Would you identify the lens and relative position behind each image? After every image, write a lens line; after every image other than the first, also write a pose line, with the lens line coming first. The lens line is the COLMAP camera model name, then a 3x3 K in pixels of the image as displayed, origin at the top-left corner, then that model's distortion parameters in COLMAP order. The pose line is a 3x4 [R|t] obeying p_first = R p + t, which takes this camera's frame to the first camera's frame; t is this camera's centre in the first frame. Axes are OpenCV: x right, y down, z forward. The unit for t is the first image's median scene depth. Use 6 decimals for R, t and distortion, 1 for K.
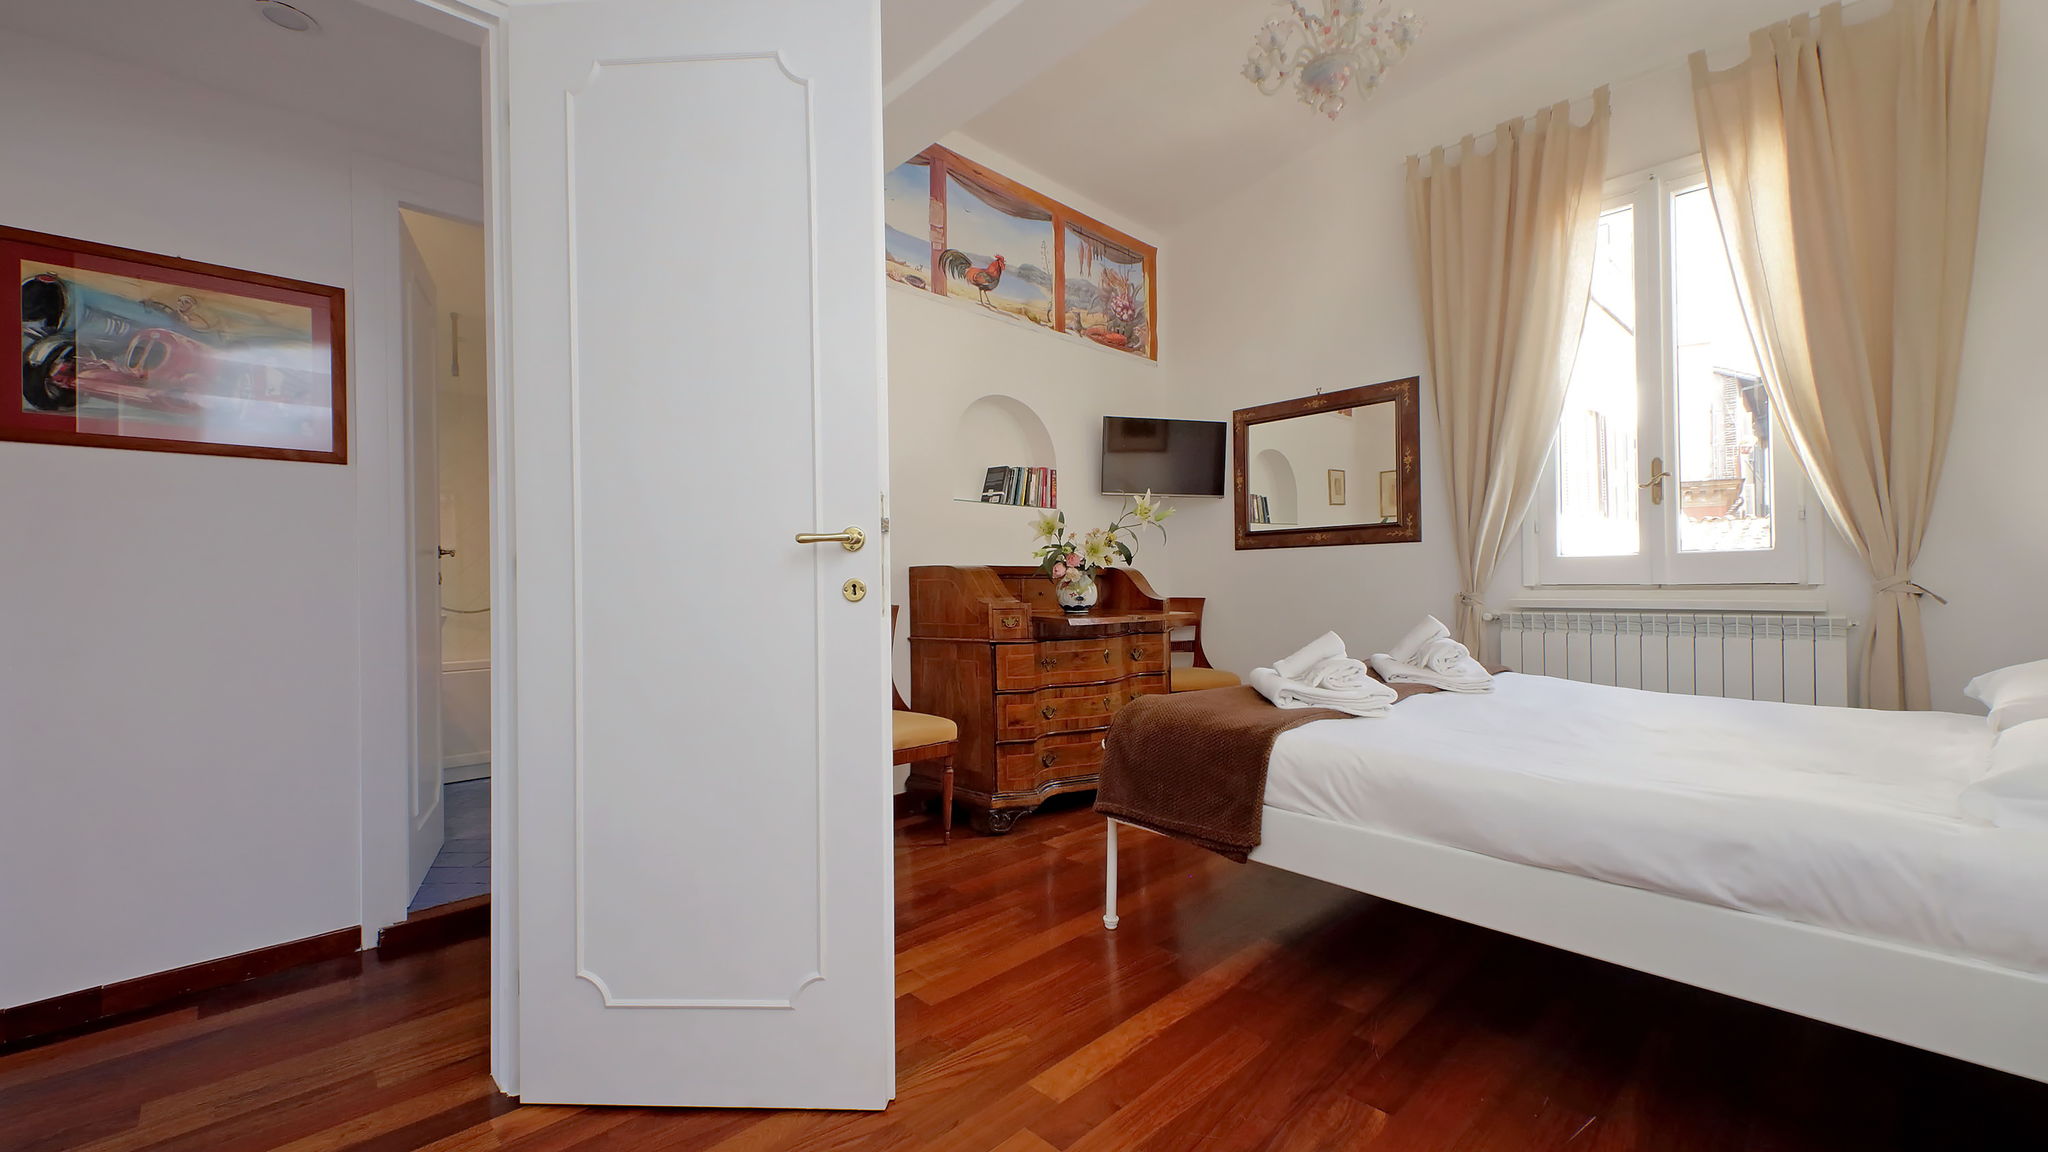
lens RADIAL K [[781.4, 0, 1059.2], [0, 781.4, 565.4], [0, 0, 1]] dist [0.029913, -0.020110]
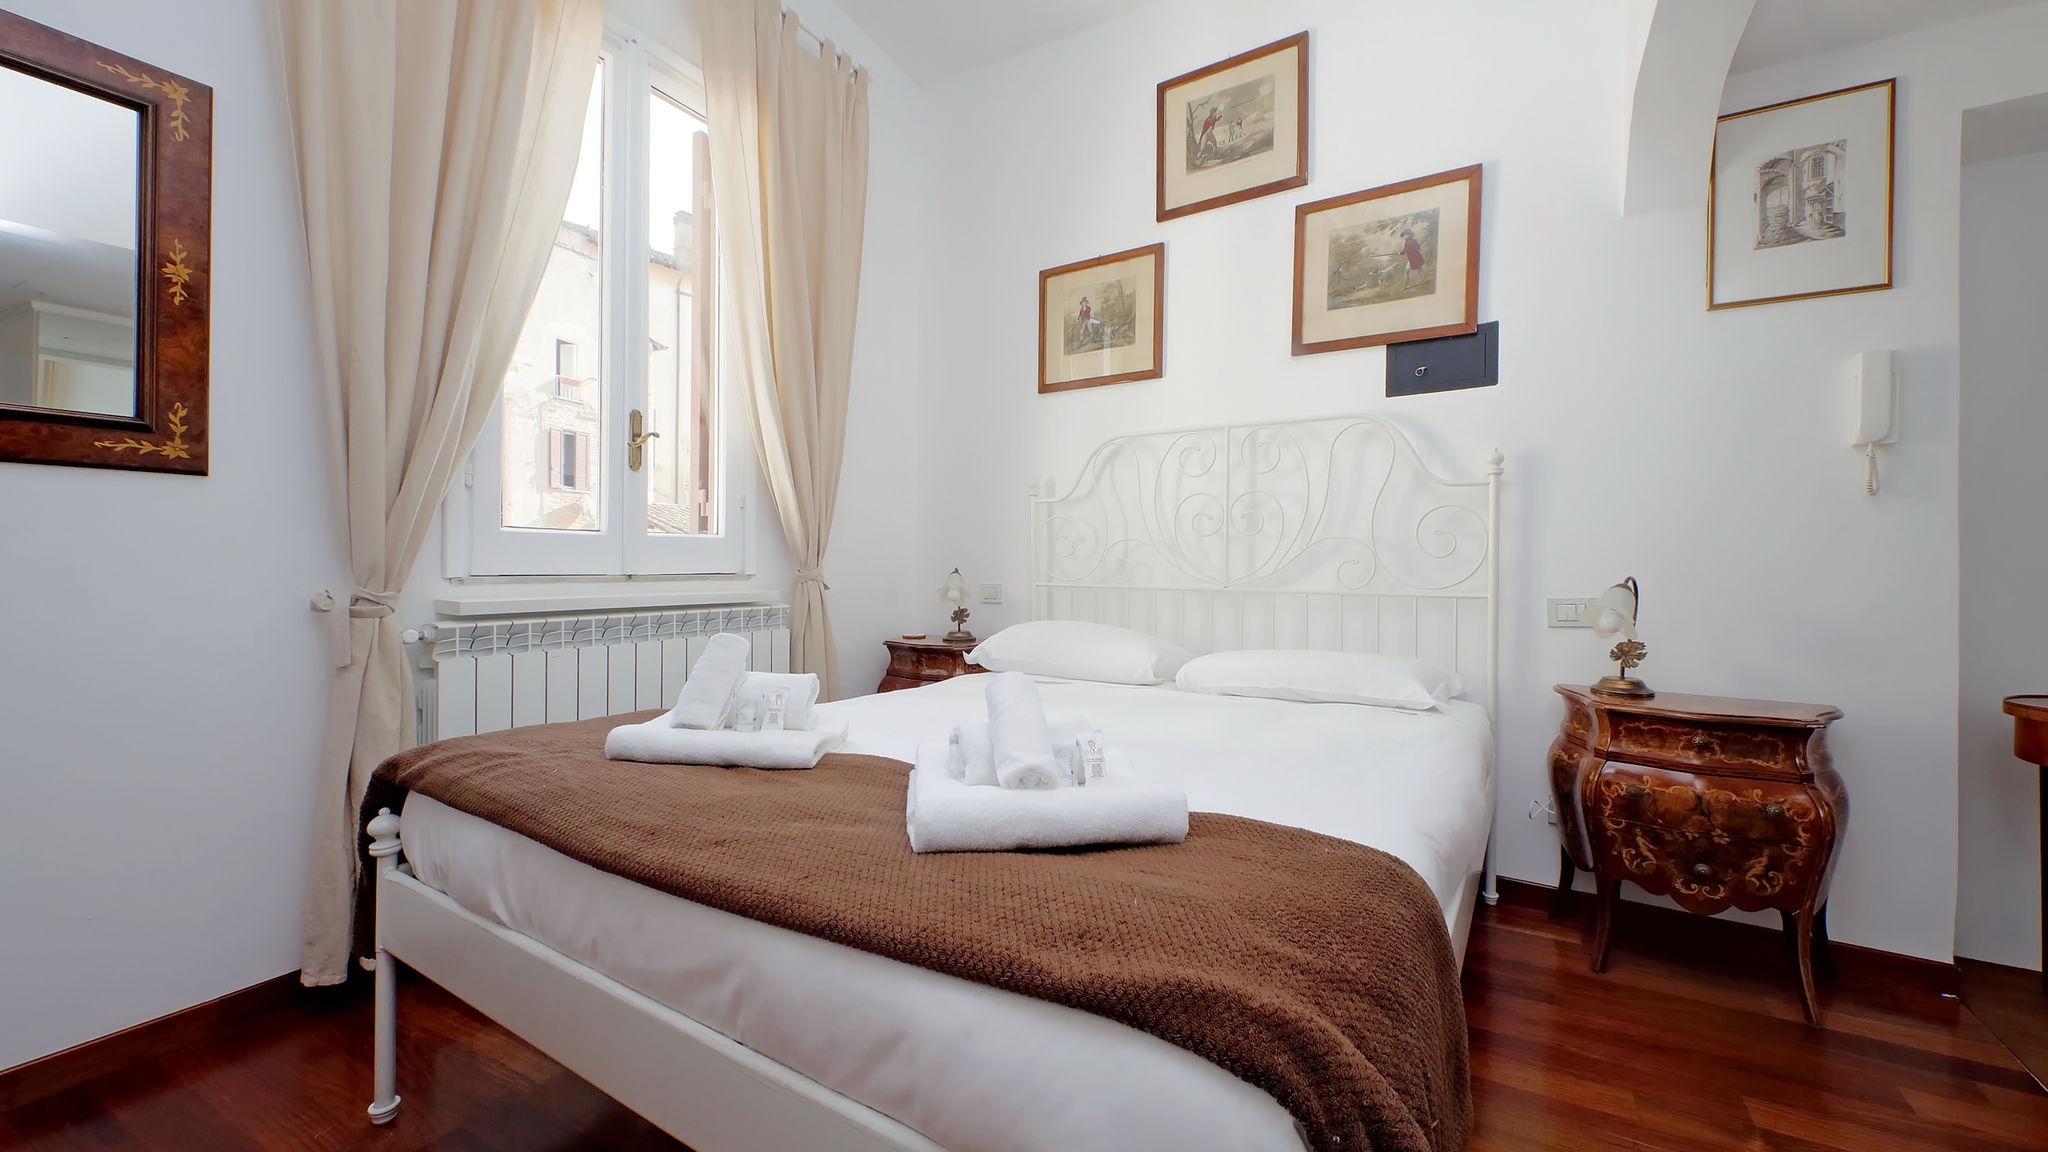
lens RADIAL K [[781.4, 0, 1059.2], [0, 781.4, 565.4], [0, 0, 1]] dist [0.029913, -0.020110]
pose [[-0.278704, 0.011527, 0.960308, -0.086566], [-0.025352, 0.999491, -0.019356, 0.017991], [-0.960042, -0.029740, -0.278270, 0.752252]]
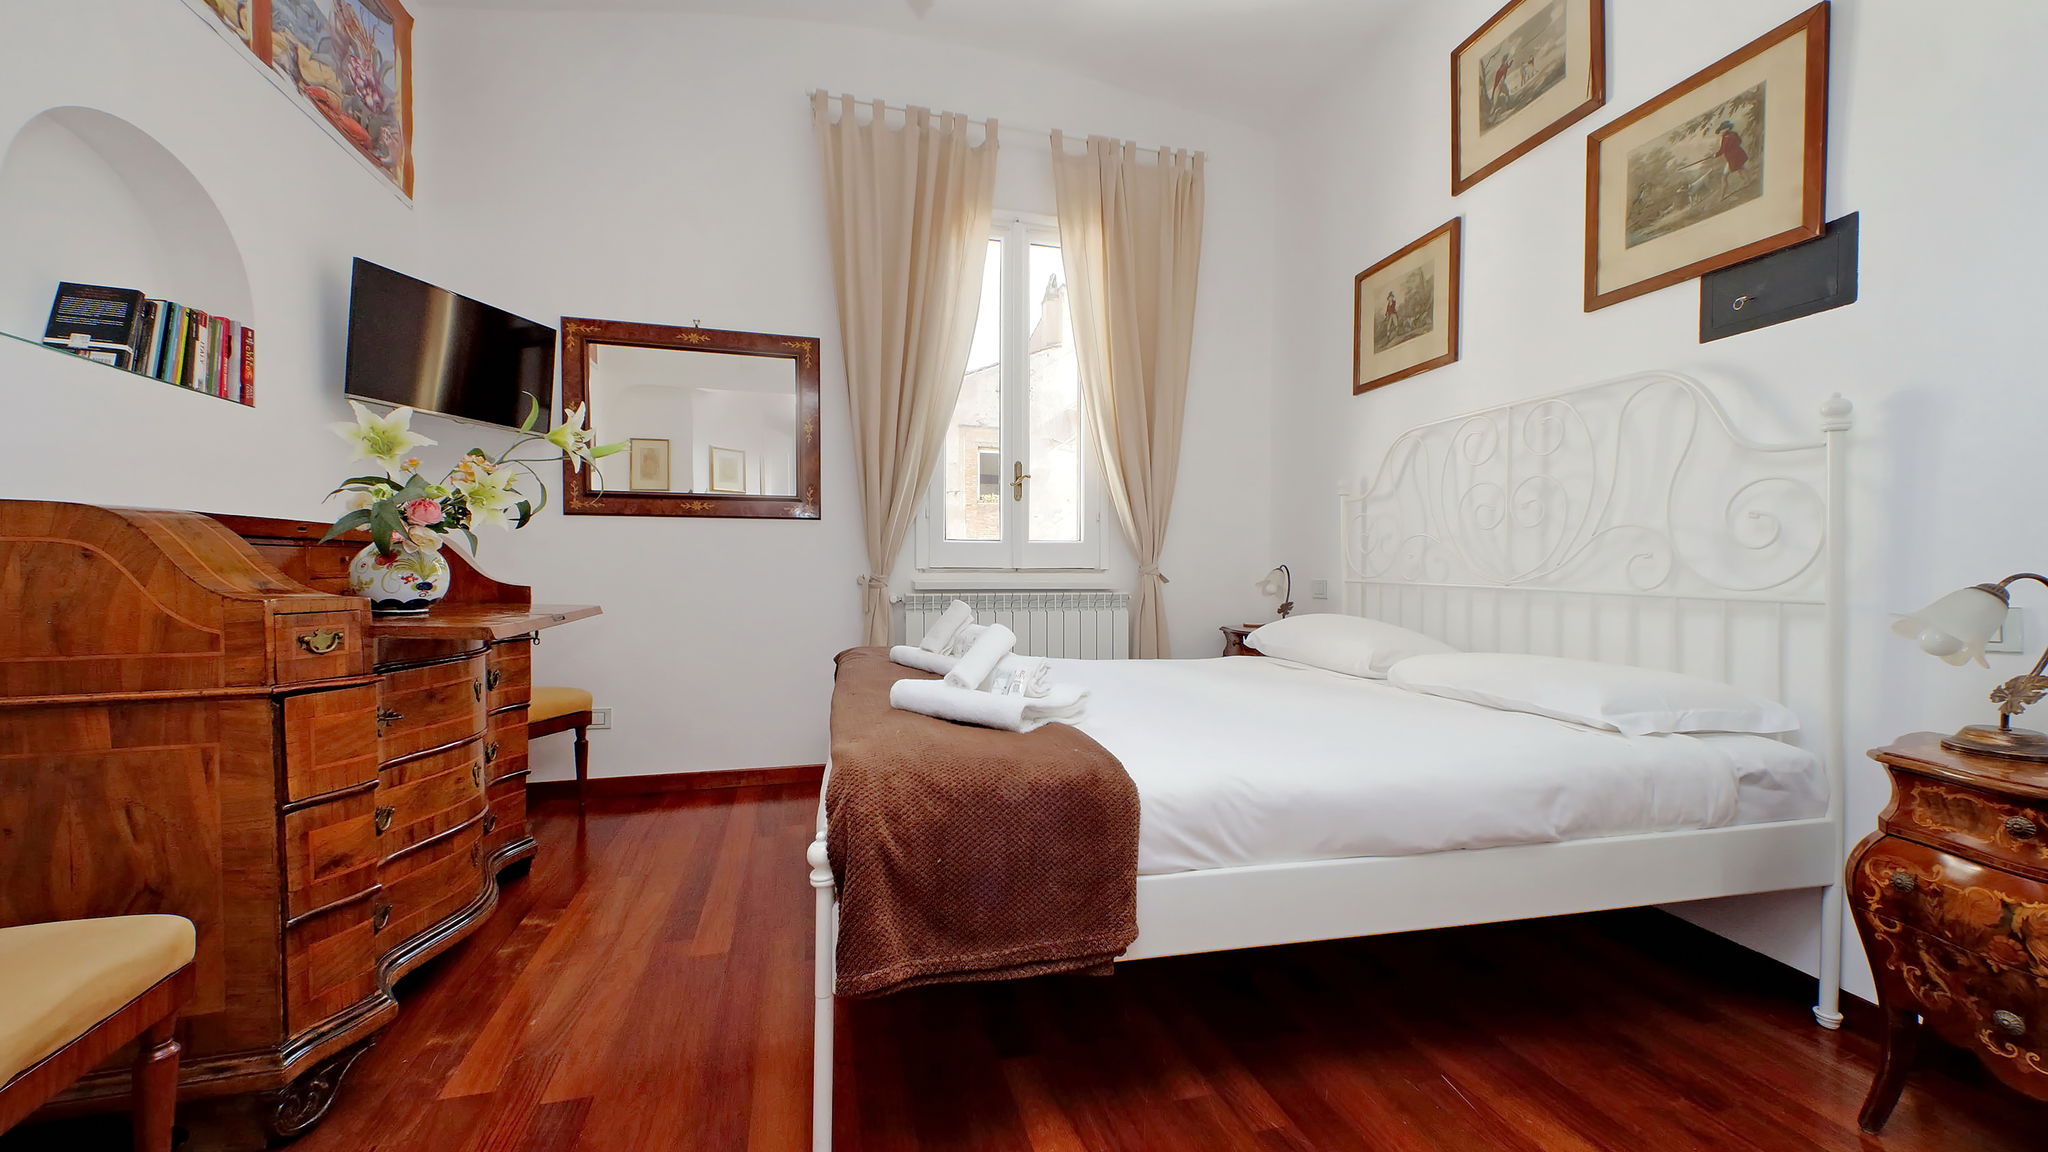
lens RADIAL K [[750.2, 0, 991.4], [0, 750.2, 572.1], [0, 0, 1]] dist [0.011801, -0.008818]
pose [[0.523380, 0.005066, 0.852084, -0.202363], [-0.031651, 0.999408, 0.013499, 0.014440], [-0.851511, -0.034034, 0.523231, 0.411440]]
